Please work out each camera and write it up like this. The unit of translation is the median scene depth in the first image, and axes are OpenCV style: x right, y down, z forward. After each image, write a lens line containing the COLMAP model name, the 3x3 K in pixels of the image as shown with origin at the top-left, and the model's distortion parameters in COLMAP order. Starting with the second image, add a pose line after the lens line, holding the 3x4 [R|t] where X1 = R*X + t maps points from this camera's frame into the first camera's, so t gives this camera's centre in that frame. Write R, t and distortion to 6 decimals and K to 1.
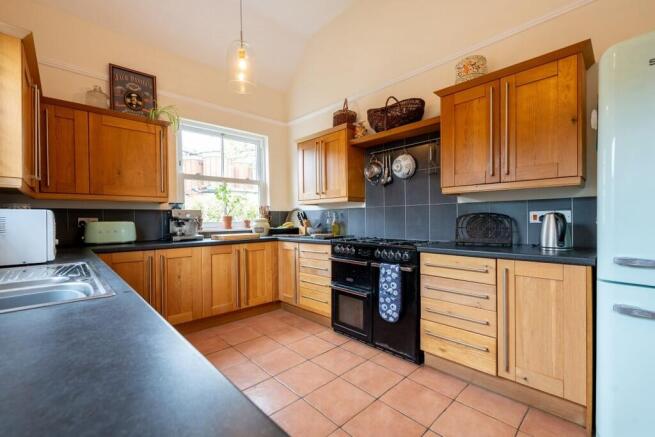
lens RADIAL K [[281.5, 0, 328.3], [0, 281.5, 218.0], [0, 0, 1]] dist [-0.003362, -0.000170]
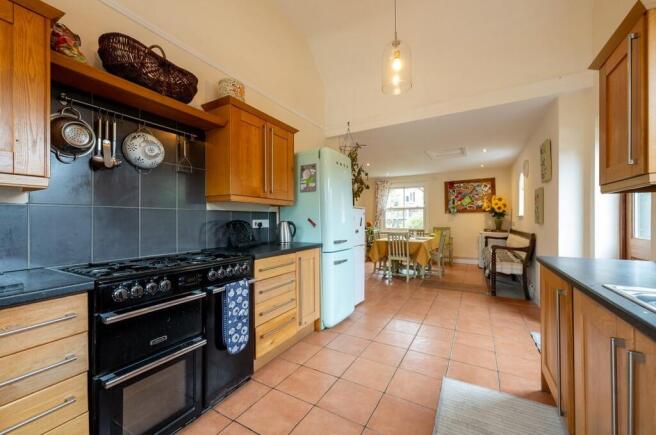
lens RADIAL K [[264.2, 0, 327.9], [0, 264.2, 220.0], [0, 0, 1]] dist [0.003145, 0.000200]
pose [[-0.290341, 0.013781, 0.956824, -0.598741], [0.011951, 0.999871, -0.010775, -0.003790], [-0.956849, 0.008307, -0.290468, 0.975994]]
